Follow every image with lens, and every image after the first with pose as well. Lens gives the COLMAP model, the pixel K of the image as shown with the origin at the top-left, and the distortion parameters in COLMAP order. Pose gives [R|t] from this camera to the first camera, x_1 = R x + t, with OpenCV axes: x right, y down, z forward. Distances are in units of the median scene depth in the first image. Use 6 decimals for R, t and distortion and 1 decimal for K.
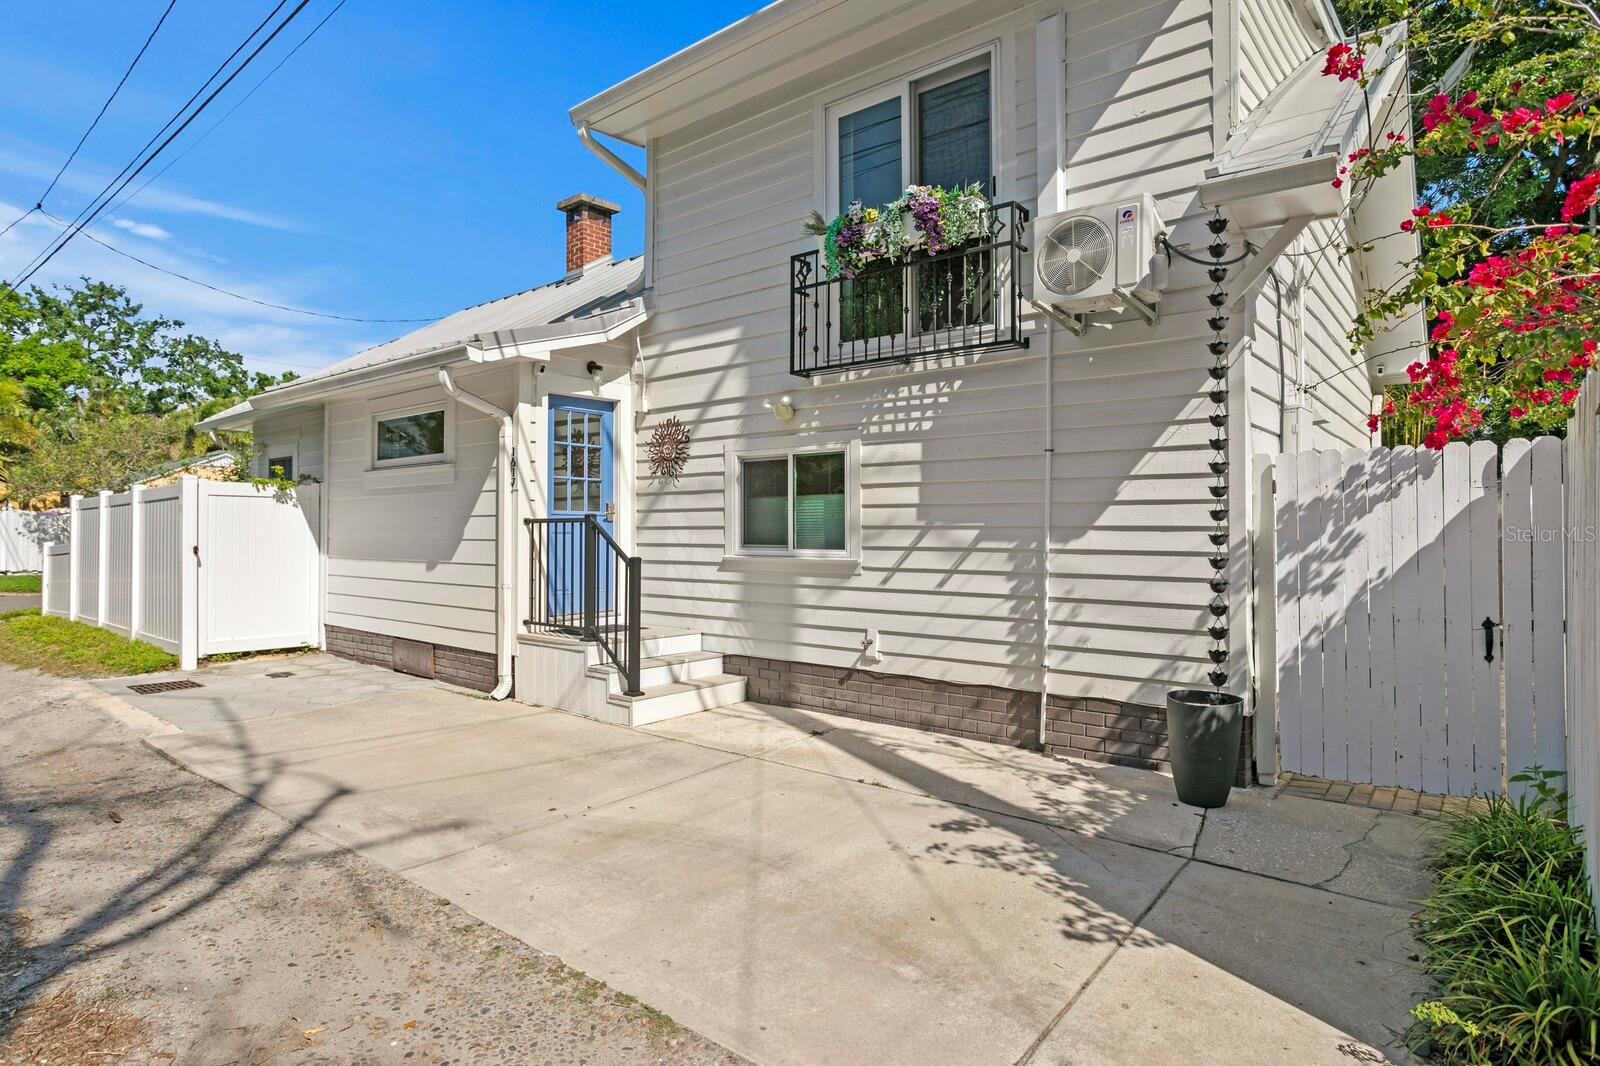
lens RADIAL K [[869.4, 0, 800.0], [0, 869.4, 533.0], [0, 0, 1]] dist [0.000164, -0.000955]
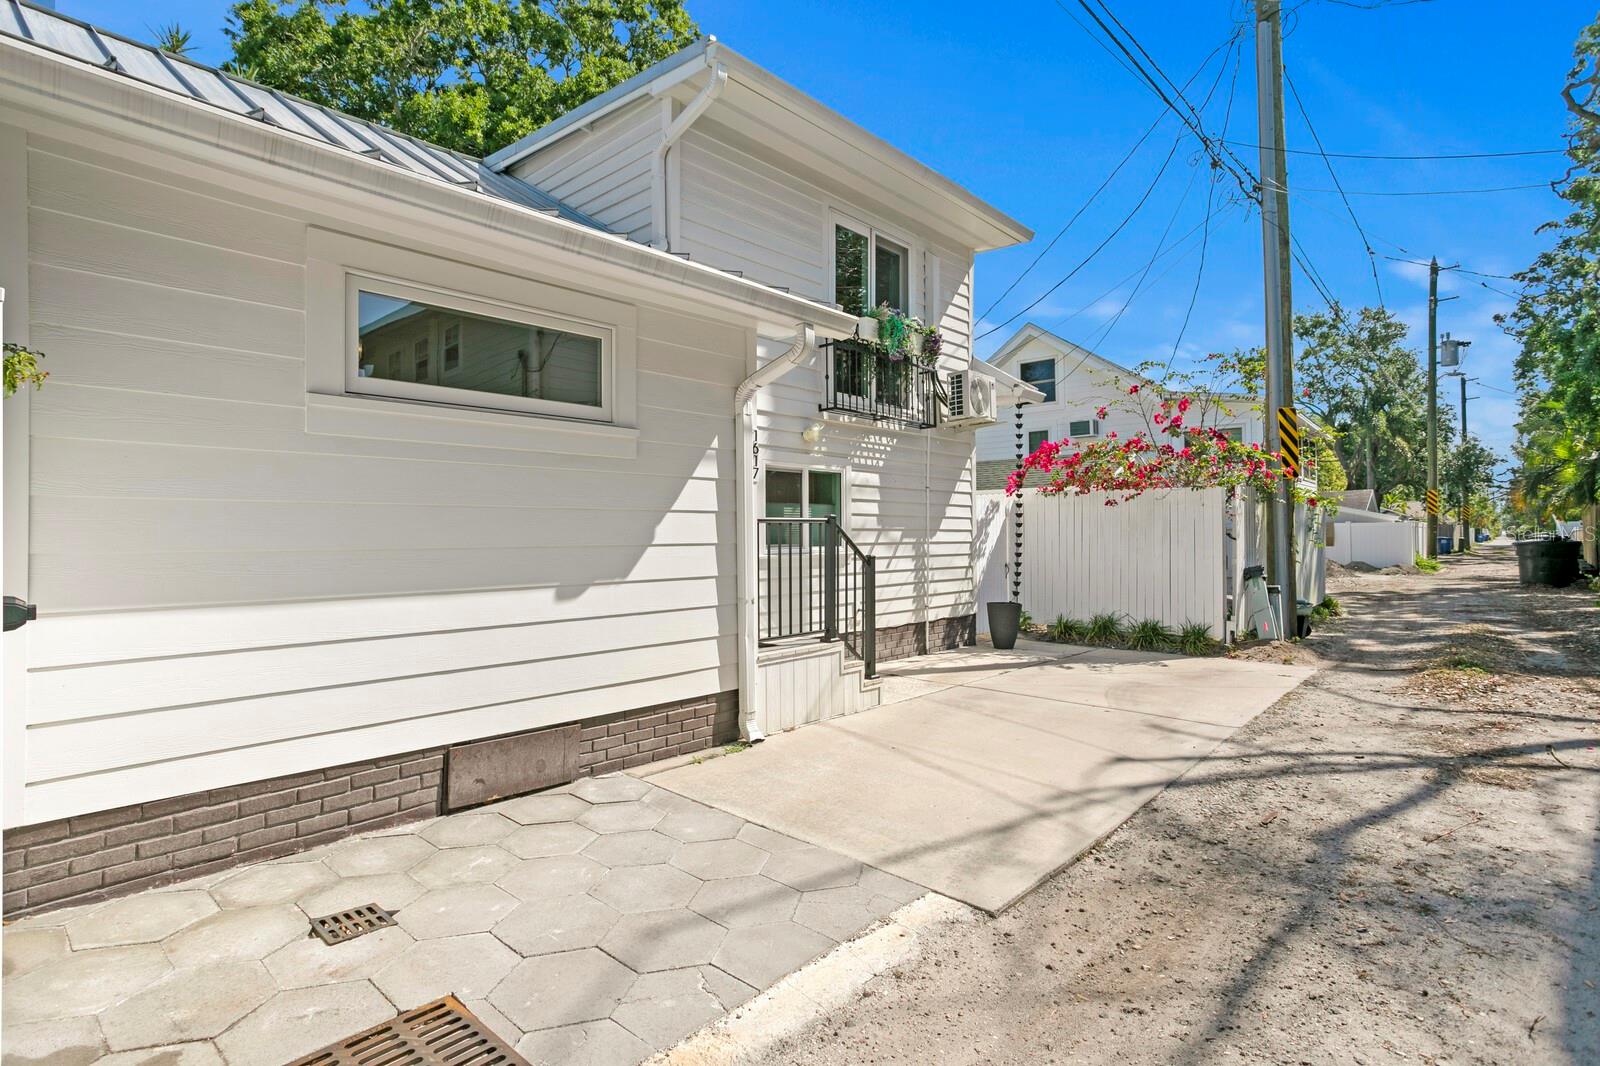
lens RADIAL K [[809.7, 0, 757.9], [0, 809.7, 528.0], [0, 0, 1]] dist [0.005296, 0.001053]
pose [[0.074809, 0.006718, 0.997175, -1.250125], [0.008553, 0.999936, -0.007378, -0.000951], [-0.997161, 0.009081, 0.074747, 1.070298]]
